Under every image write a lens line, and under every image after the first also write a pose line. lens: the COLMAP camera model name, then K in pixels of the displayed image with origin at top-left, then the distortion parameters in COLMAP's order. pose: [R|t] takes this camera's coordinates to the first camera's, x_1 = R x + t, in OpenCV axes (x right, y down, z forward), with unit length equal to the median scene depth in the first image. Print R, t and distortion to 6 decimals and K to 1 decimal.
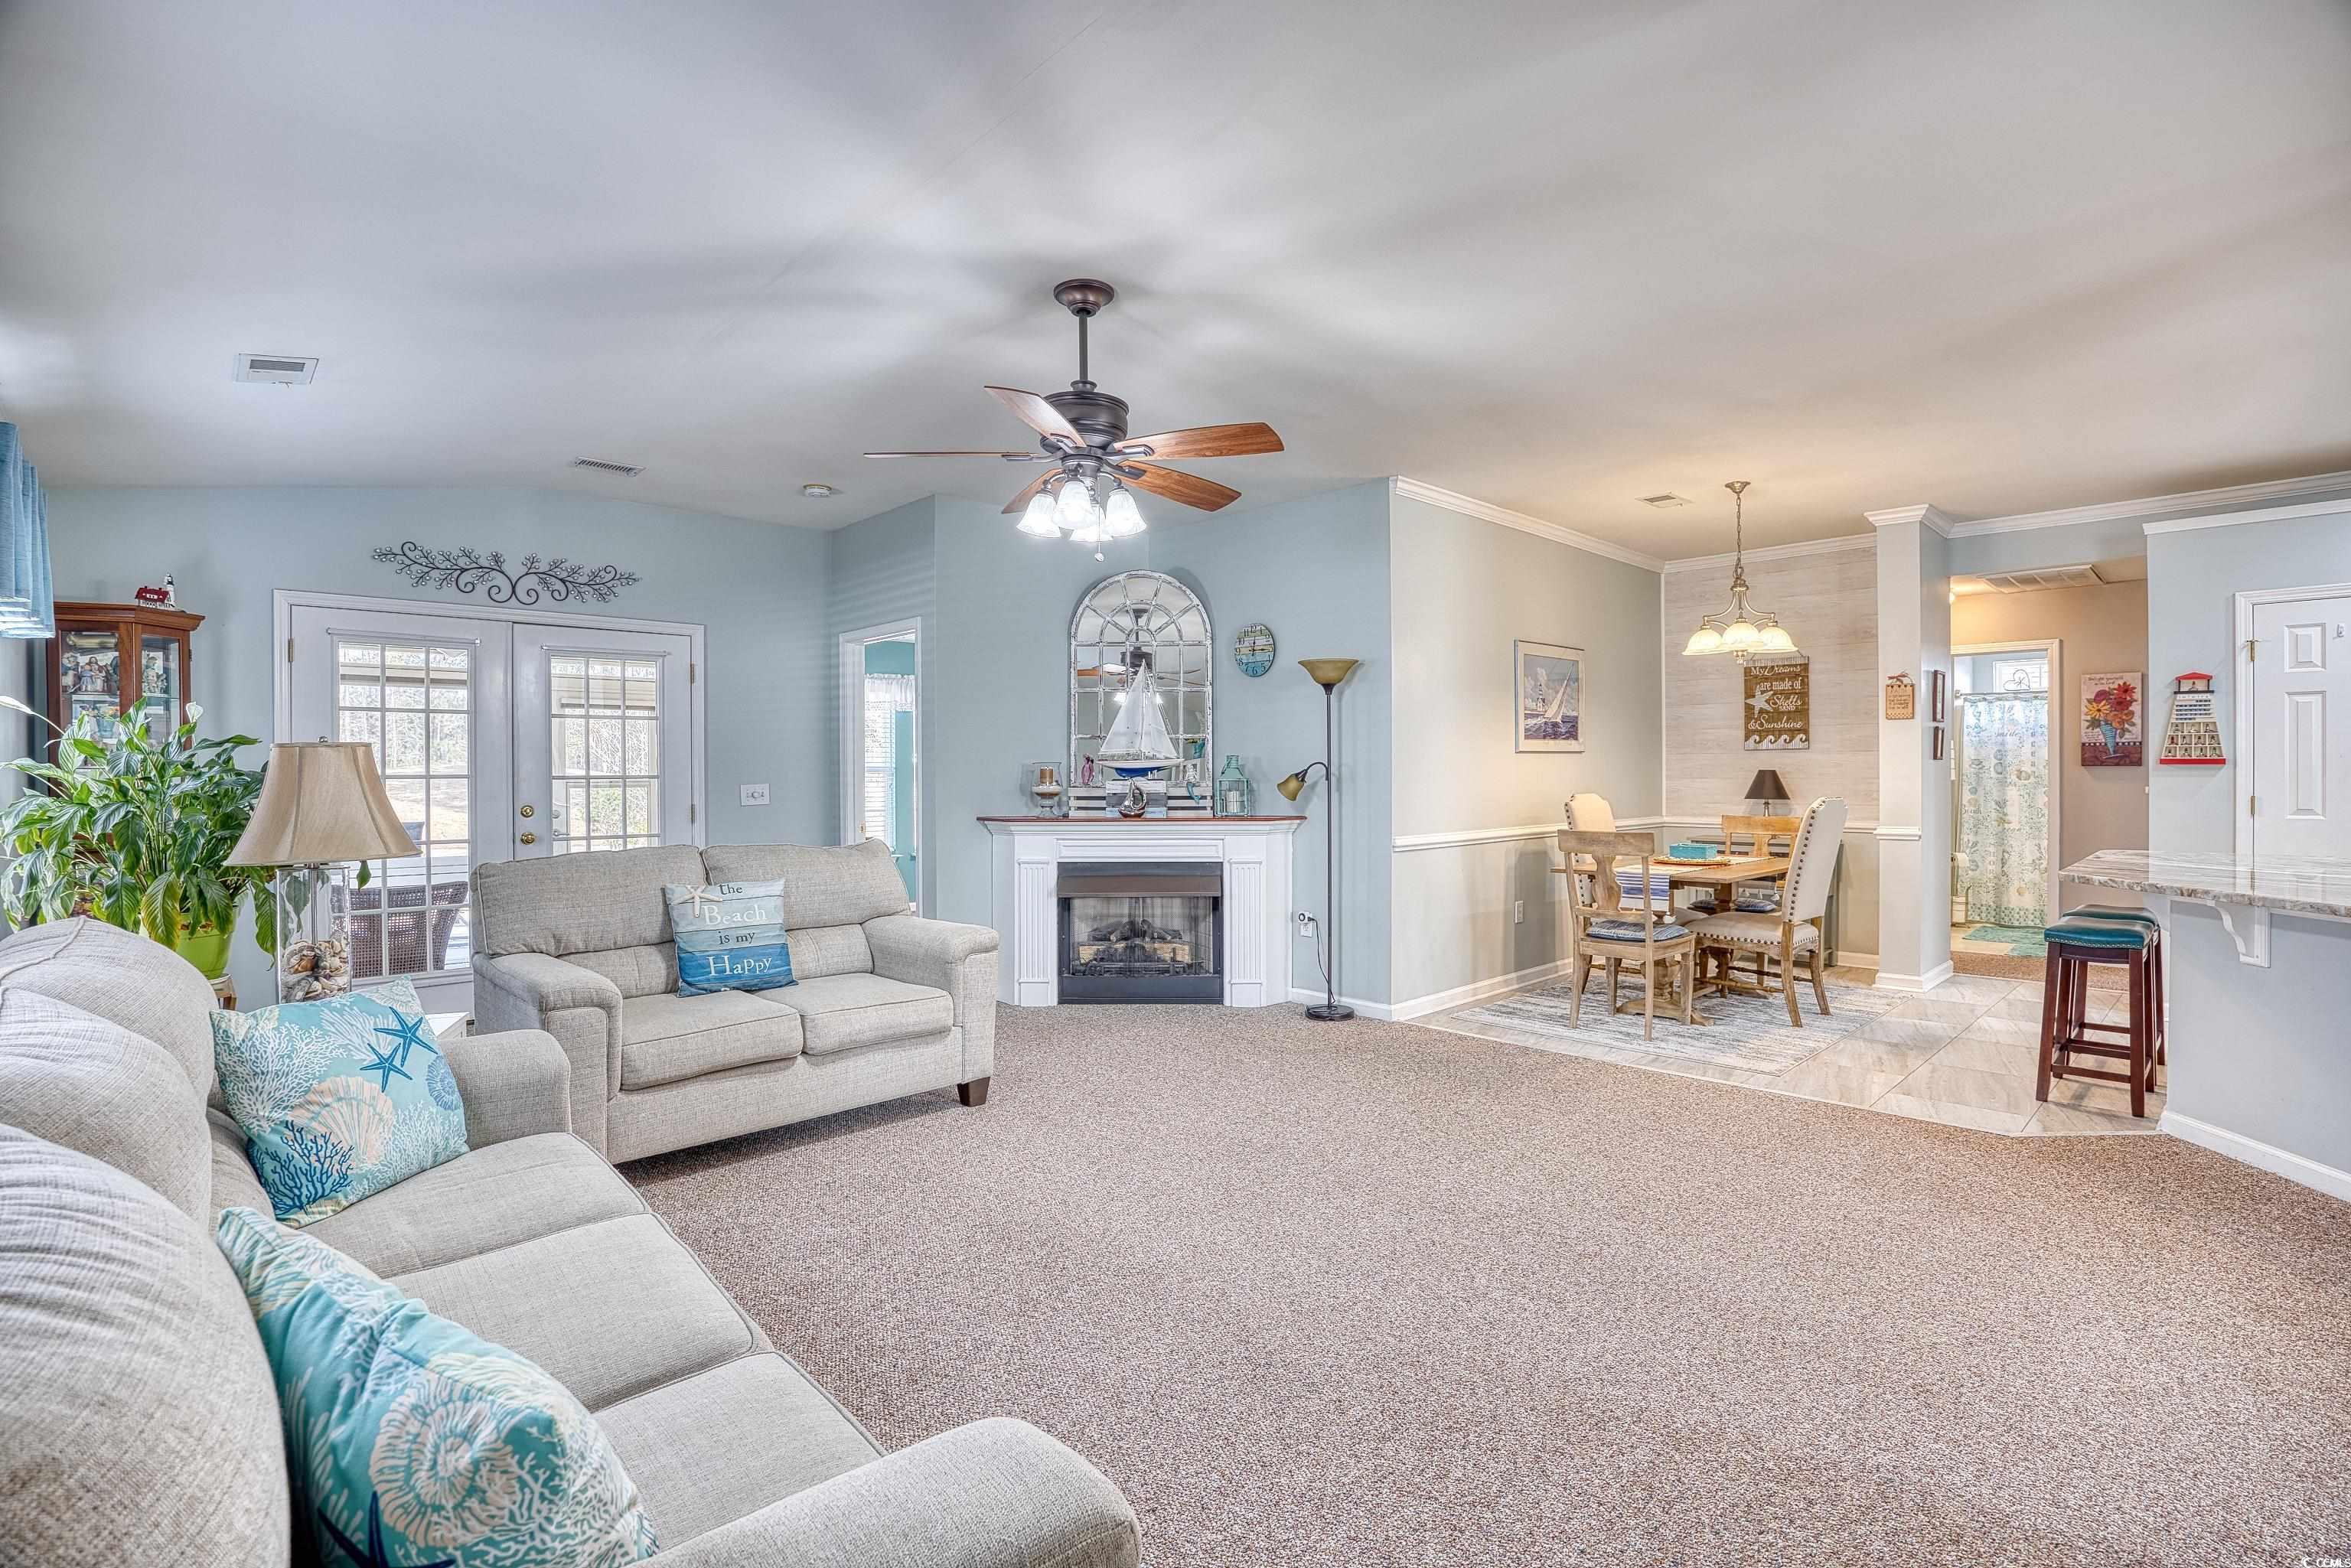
lens RADIAL K [[1116.3, 0, 1175.5], [0, 1116.3, 784.0], [0, 0, 1]] dist [-0.062767, 0.019650]
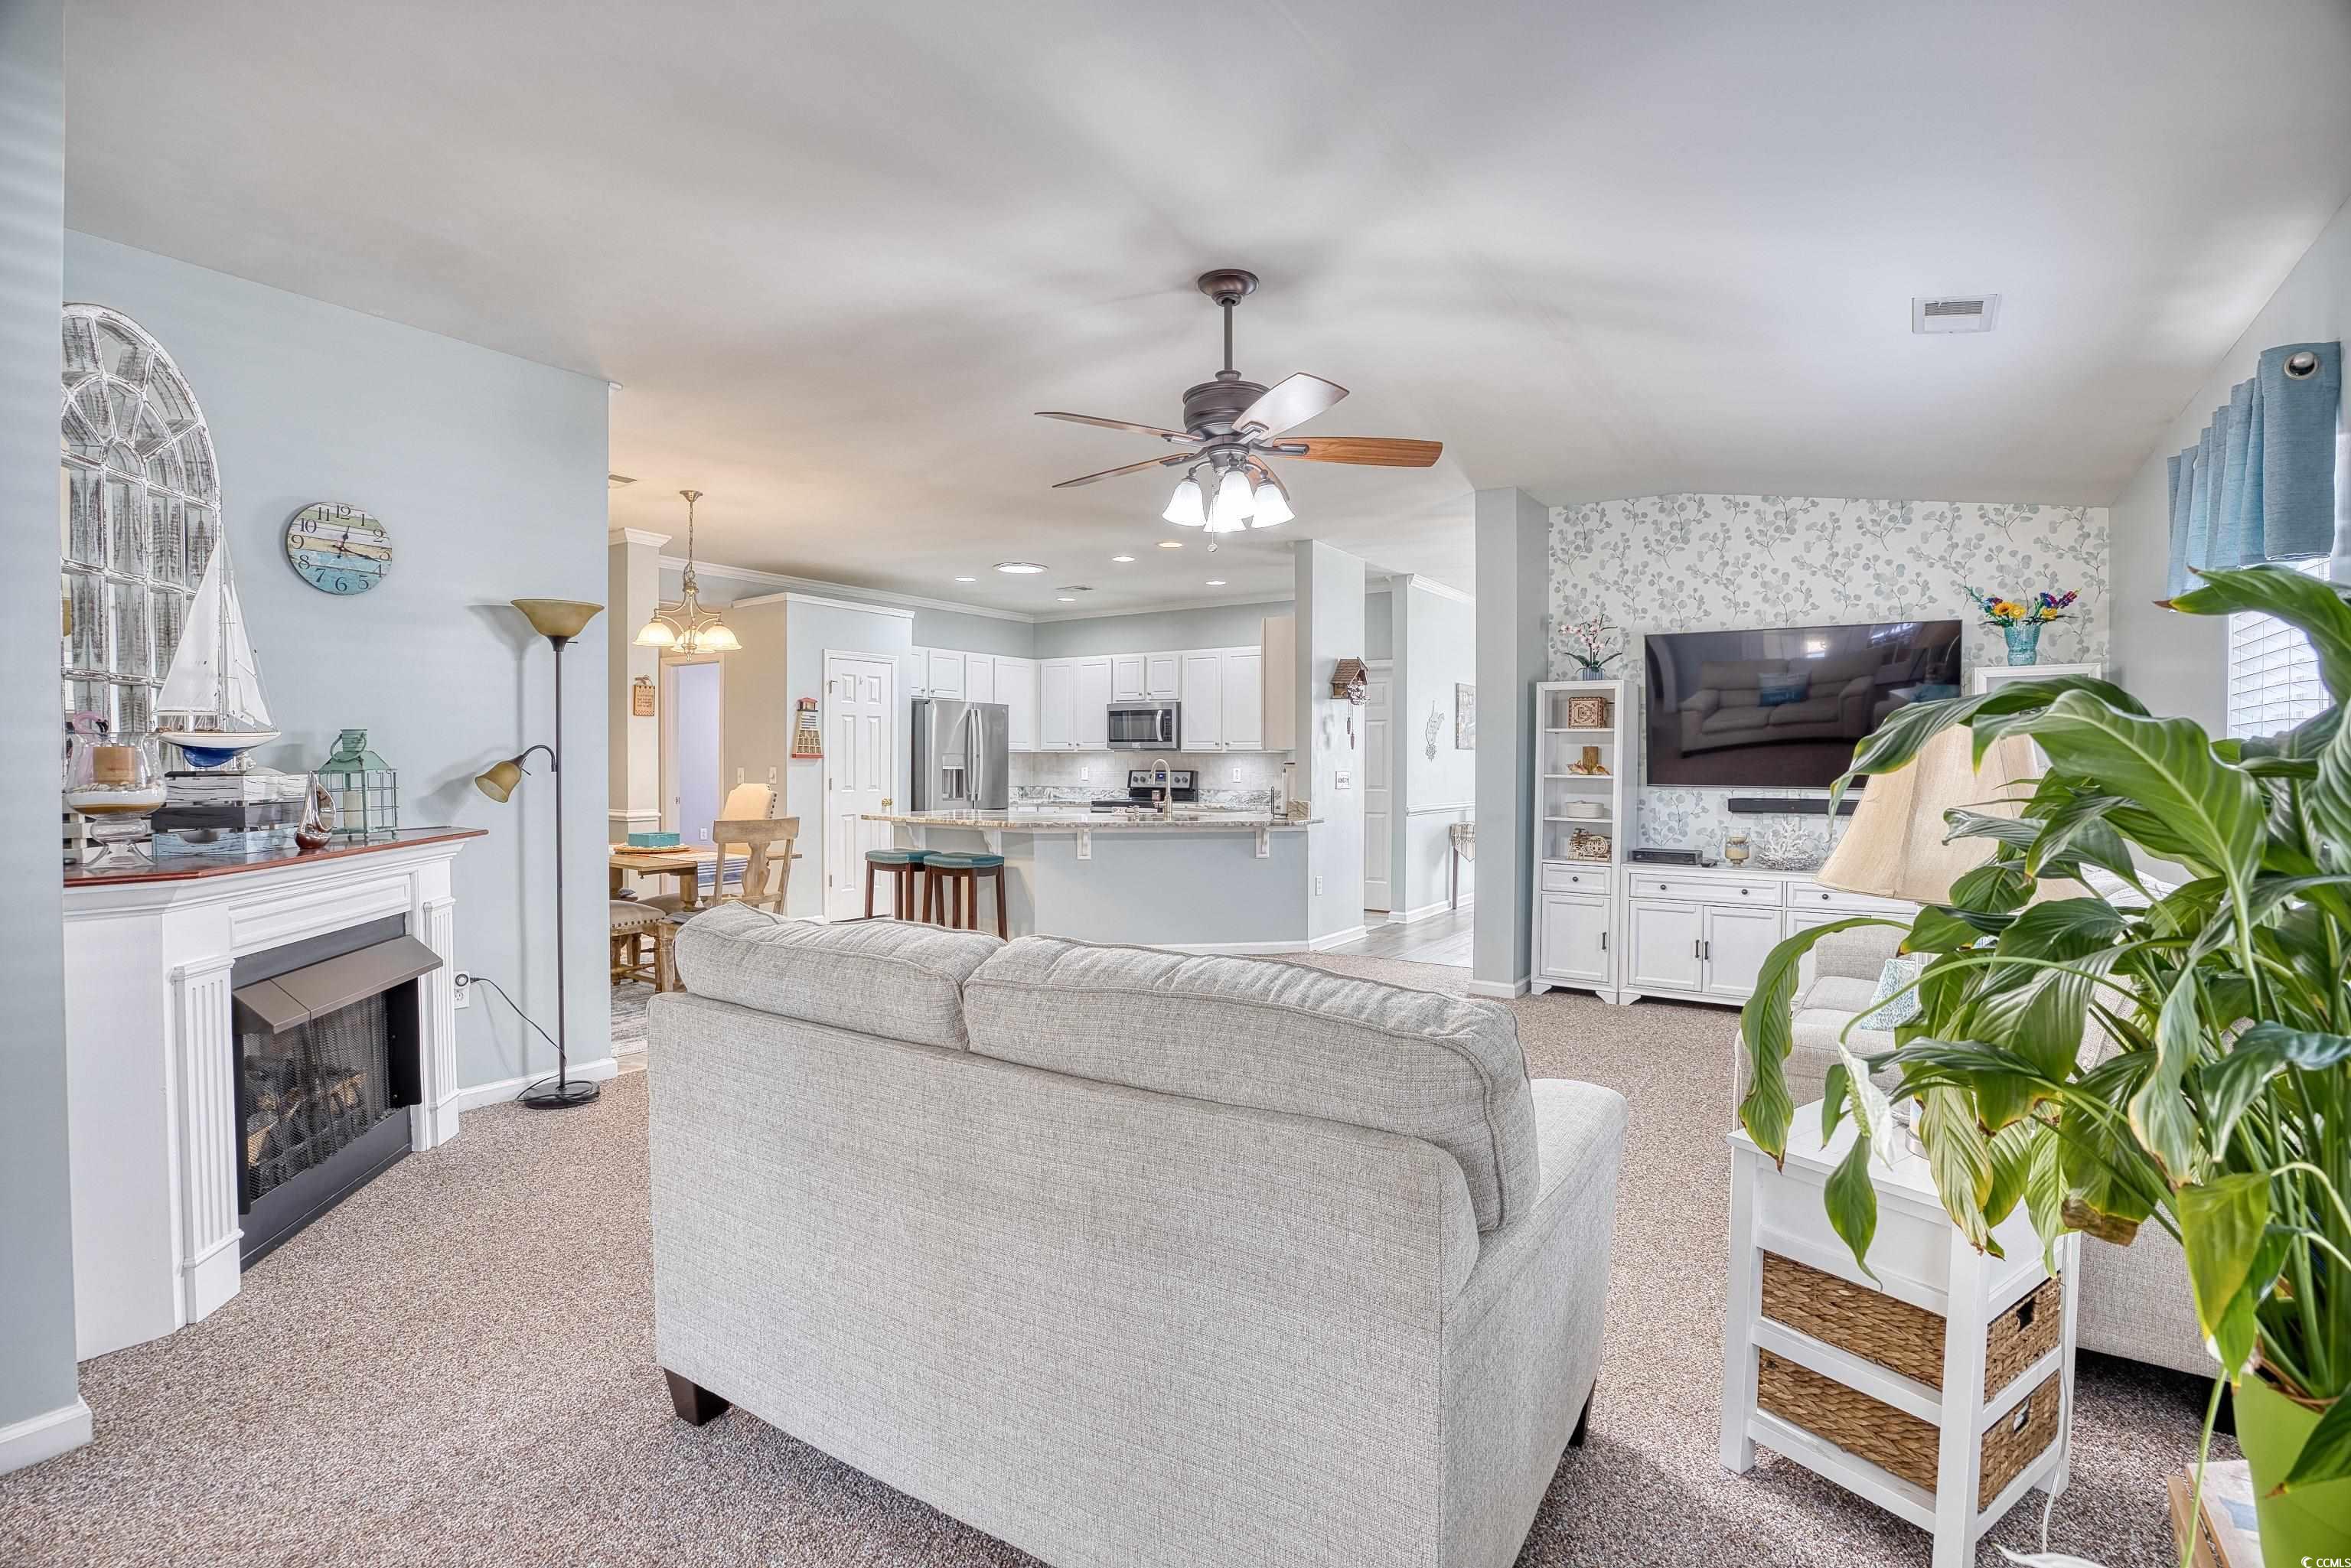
lens RADIAL K [[1116.3, 0, 1175.5], [0, 1116.3, 784.0], [0, 0, 1]] dist [-0.062767, 0.019650]
pose [[-0.225129, -0.014207, 0.974225, -0.688195], [0.005724, 0.999857, 0.015904, -0.003906], [-0.974312, 0.009157, -0.225016, 0.830462]]
